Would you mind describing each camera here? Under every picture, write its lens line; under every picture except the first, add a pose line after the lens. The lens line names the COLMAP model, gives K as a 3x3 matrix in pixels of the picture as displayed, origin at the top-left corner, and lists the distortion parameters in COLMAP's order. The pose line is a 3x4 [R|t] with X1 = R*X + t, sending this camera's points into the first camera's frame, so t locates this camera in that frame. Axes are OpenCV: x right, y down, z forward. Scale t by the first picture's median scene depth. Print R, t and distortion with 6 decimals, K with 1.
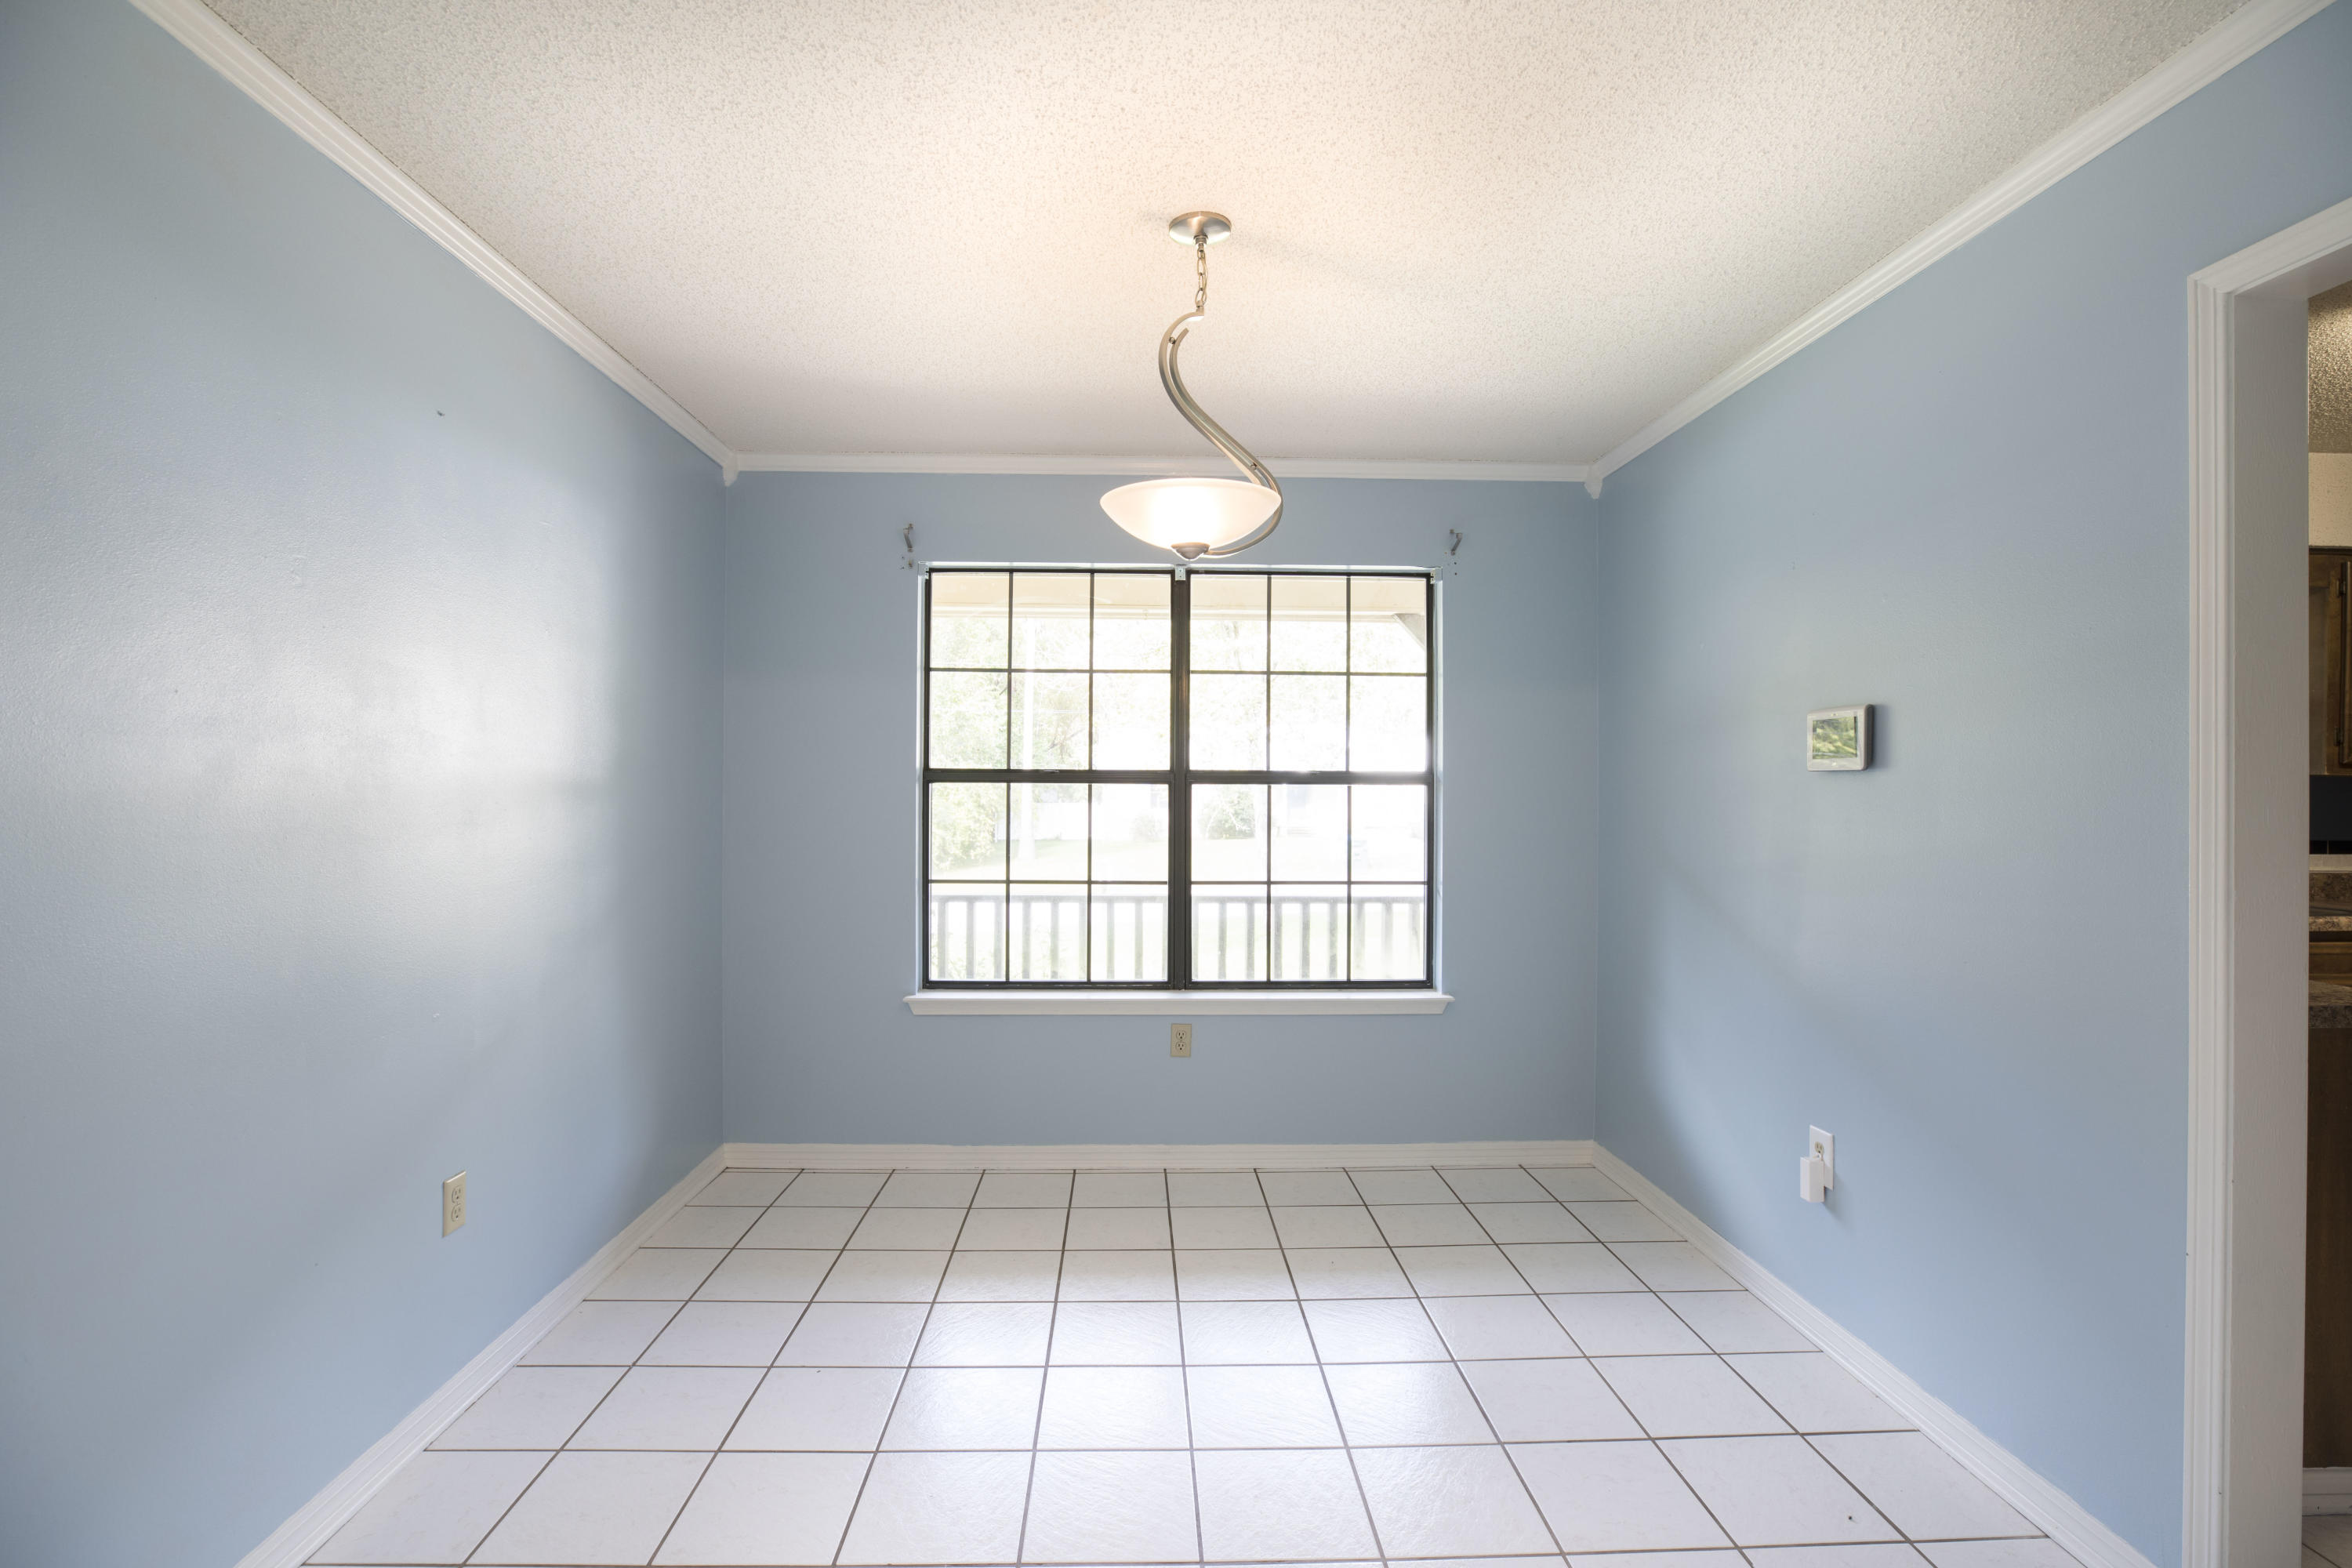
lens RADIAL K [[1067.7, 0, 1163.1], [0, 1067.7, 787.9], [0, 0, 1]] dist [-0.047110, 0.012974]
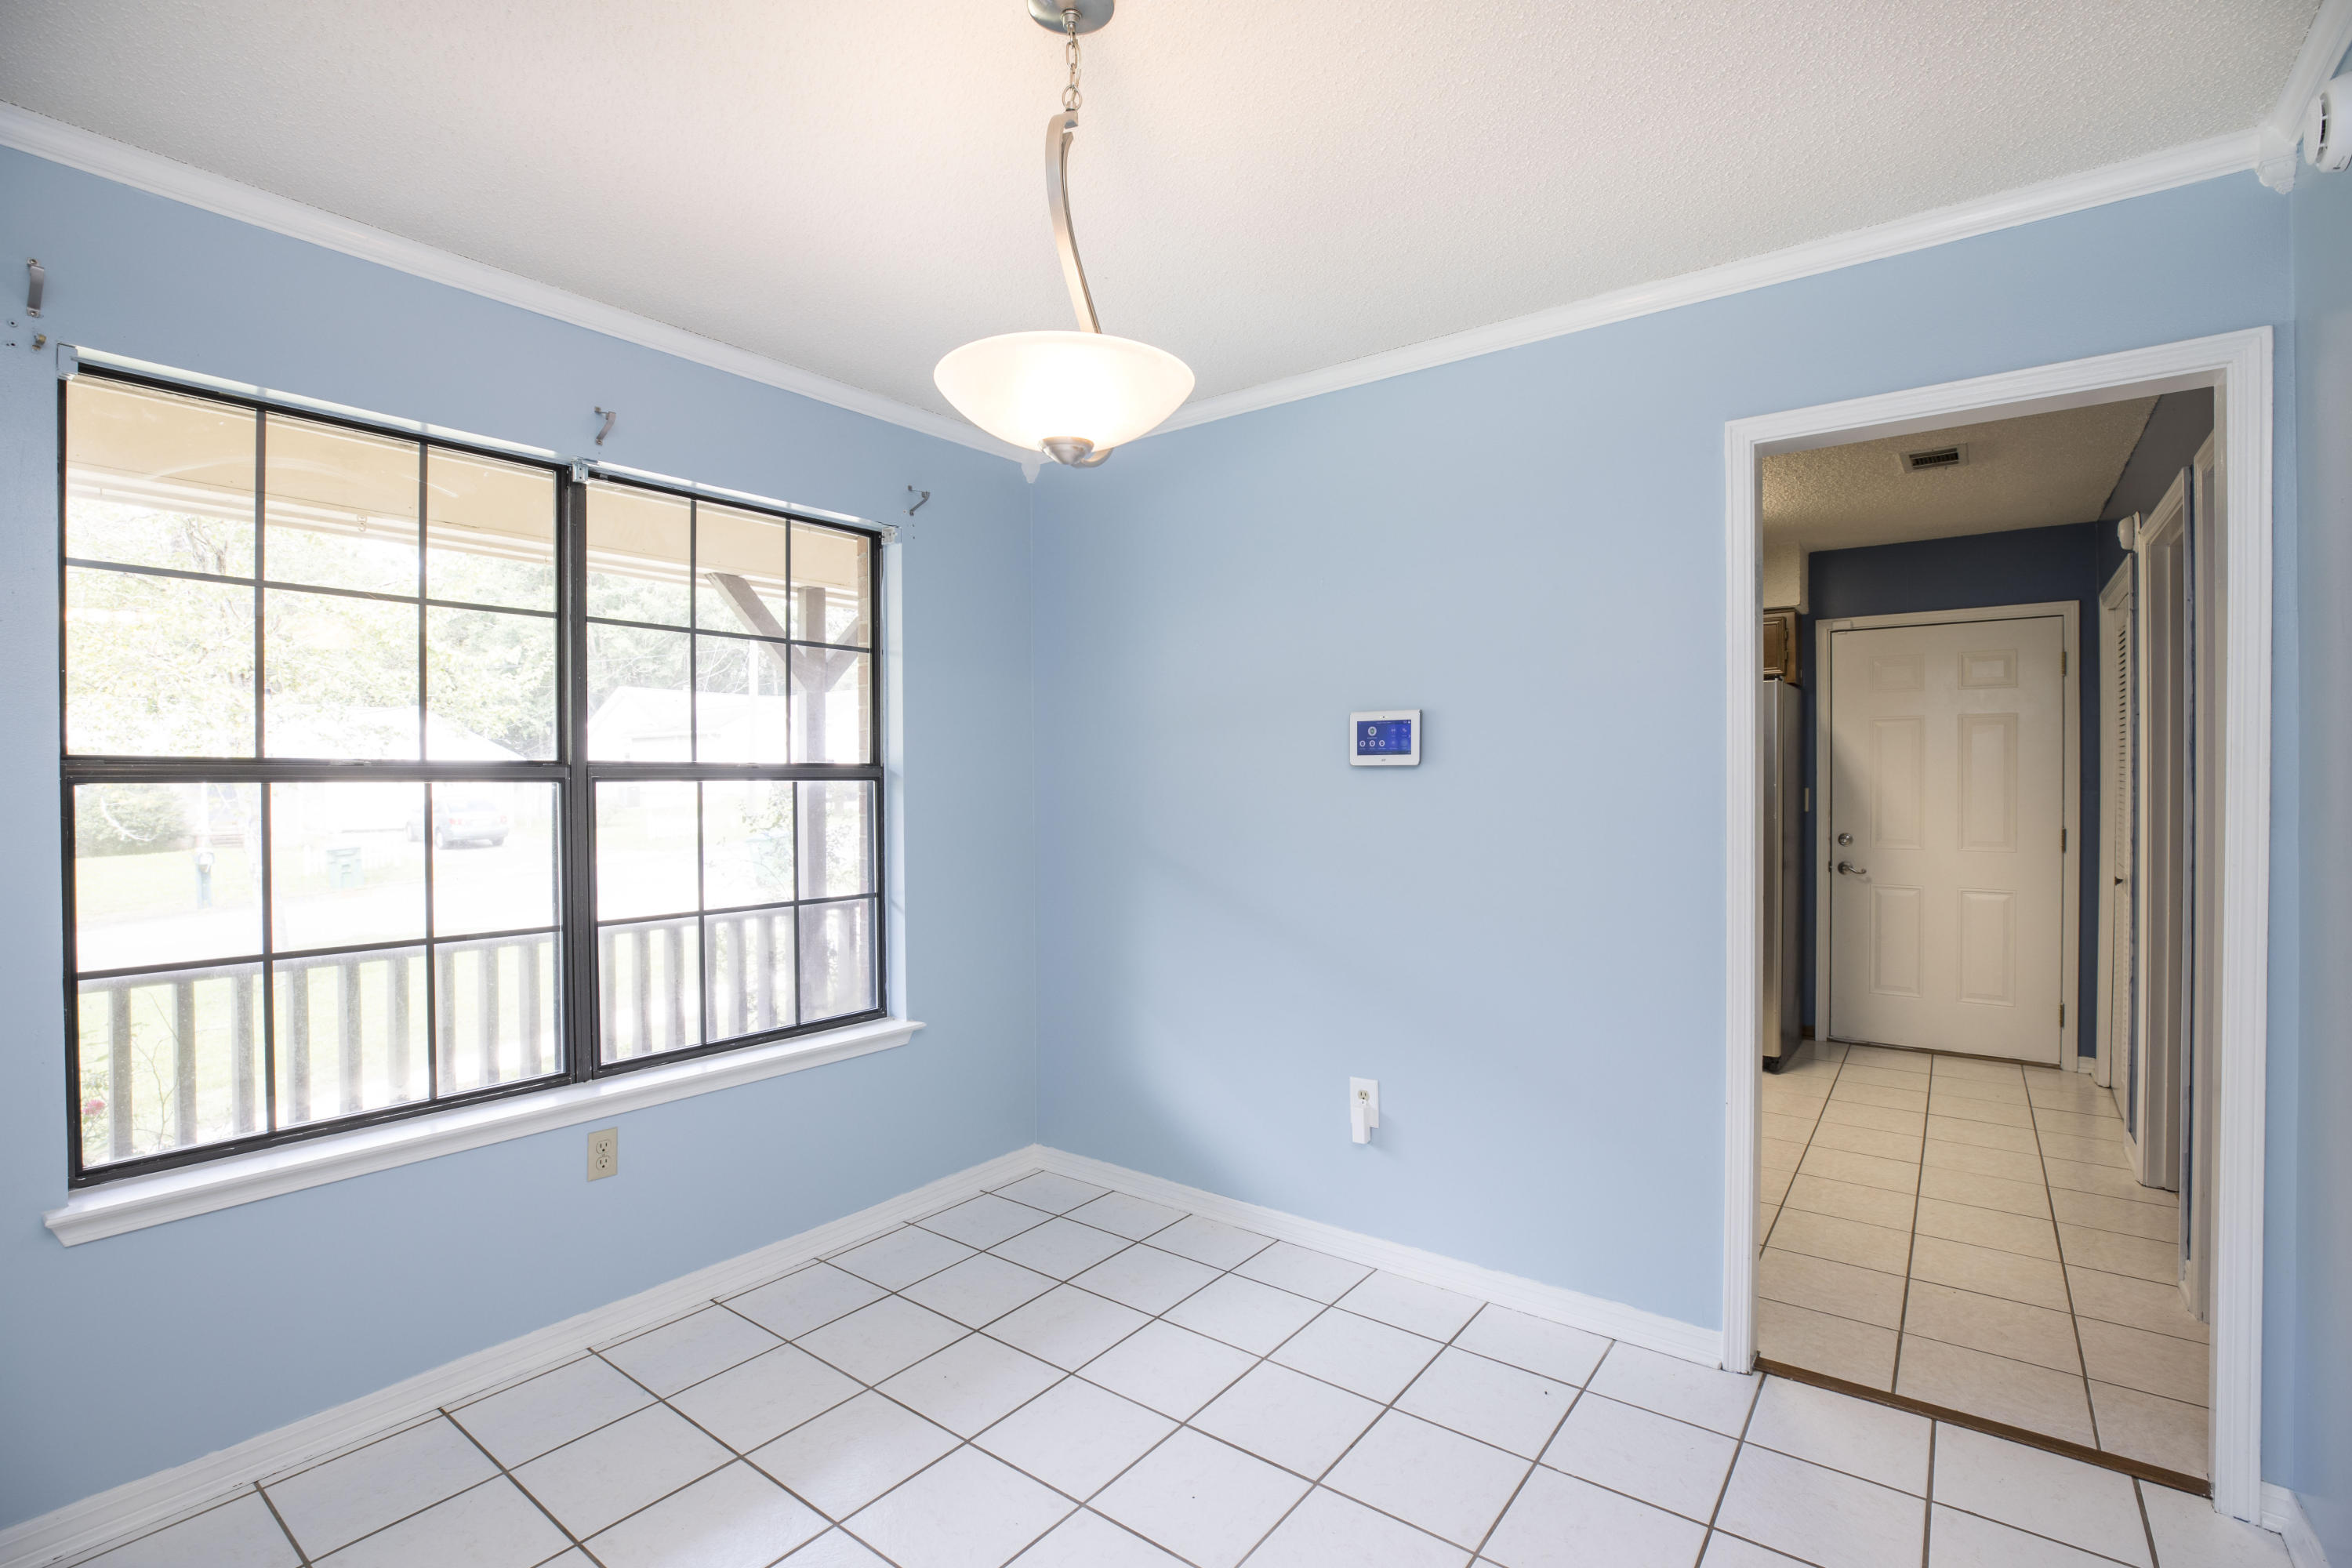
lens RADIAL K [[1067.7, 0, 1163.1], [0, 1067.7, 787.9], [0, 0, 1]] dist [-0.047110, 0.012974]
pose [[0.635135, -0.013596, 0.772281, -0.269924], [0.007198, 0.999906, 0.011684, -0.004966], [-0.772368, -0.001862, 0.635173, 0.285737]]
